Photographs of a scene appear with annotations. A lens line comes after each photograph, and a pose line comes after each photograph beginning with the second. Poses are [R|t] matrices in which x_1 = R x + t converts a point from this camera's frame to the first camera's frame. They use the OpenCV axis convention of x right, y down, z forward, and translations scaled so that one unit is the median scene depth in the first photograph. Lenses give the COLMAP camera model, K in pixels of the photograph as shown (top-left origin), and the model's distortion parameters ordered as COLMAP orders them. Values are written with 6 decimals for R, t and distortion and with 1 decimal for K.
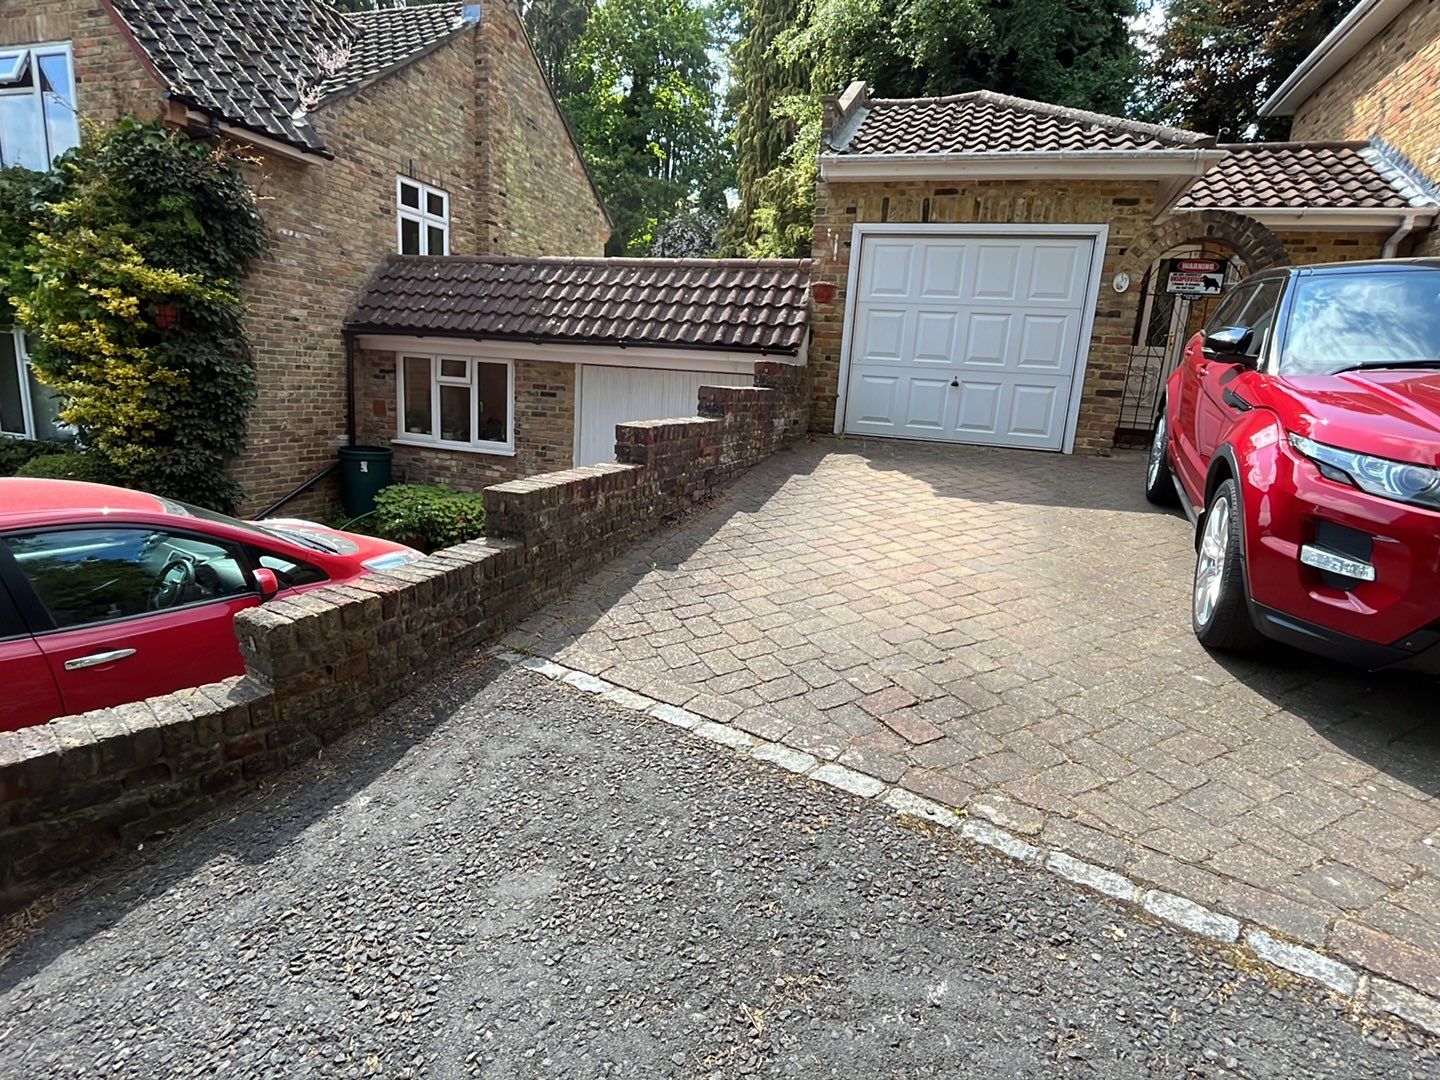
lens RADIAL K [[757.8, 0, 718.0], [0, 757.8, 542.7], [0, 0, 1]] dist [-0.003088, -0.000049]
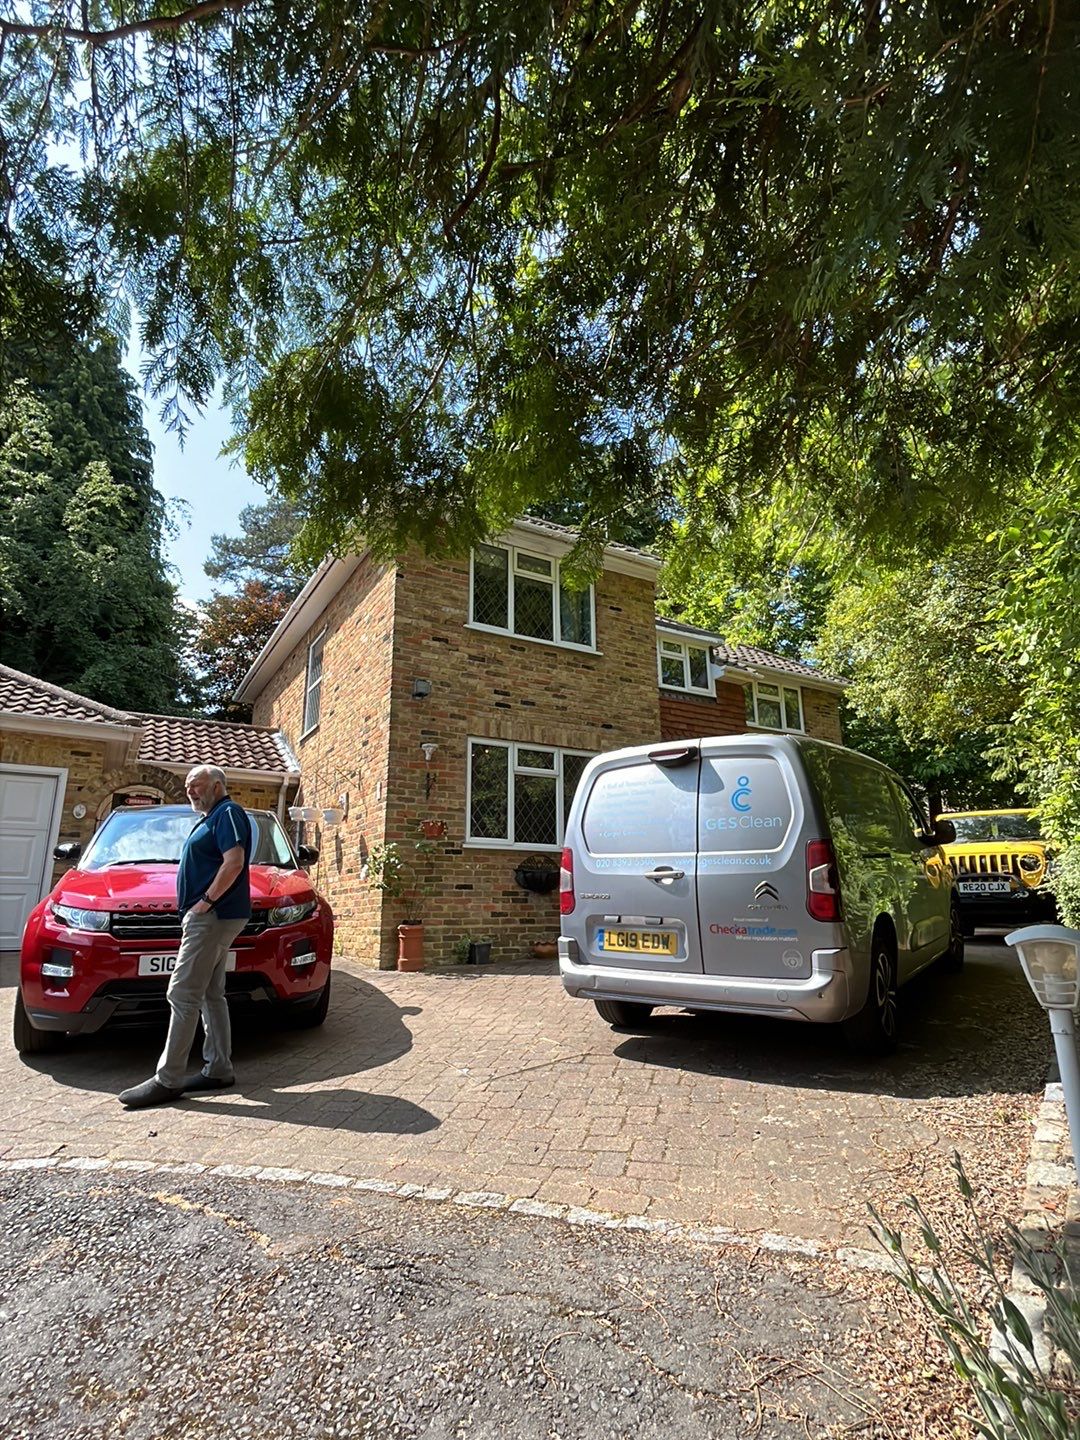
lens RADIAL K [[753.5, 0, 545.0], [0, 753.5, 719.1], [0, 0, 1]] dist [-0.020296, -0.000177]
pose [[0.645963, 0.124913, 0.753079, 0.070909], [0.213635, 0.917520, -0.335437, 0.132426], [-0.732865, 0.377564, 0.565998, -0.436464]]
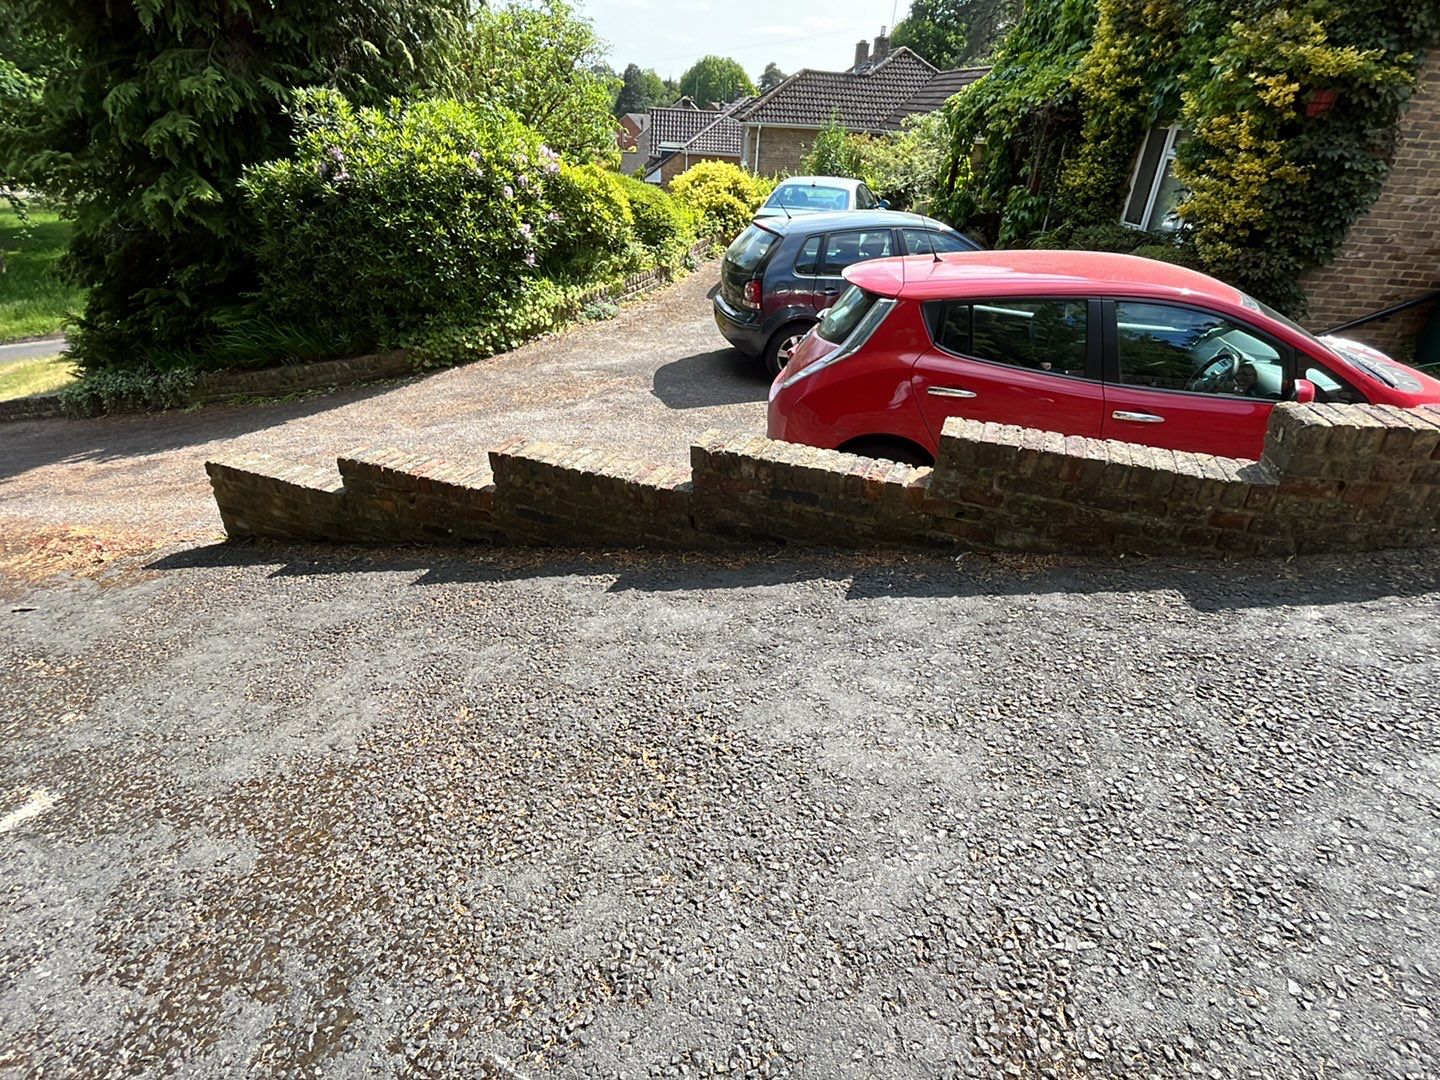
lens RADIAL K [[757.8, 0, 718.0], [0, 757.8, 542.7], [0, 0, 1]] dist [-0.003088, -0.000049]
pose [[0.362721, 0.423488, -0.830116, 0.036260], [-0.223444, 0.904317, 0.363708, 0.058084], [0.904714, 0.053560, 0.422640, -0.136923]]
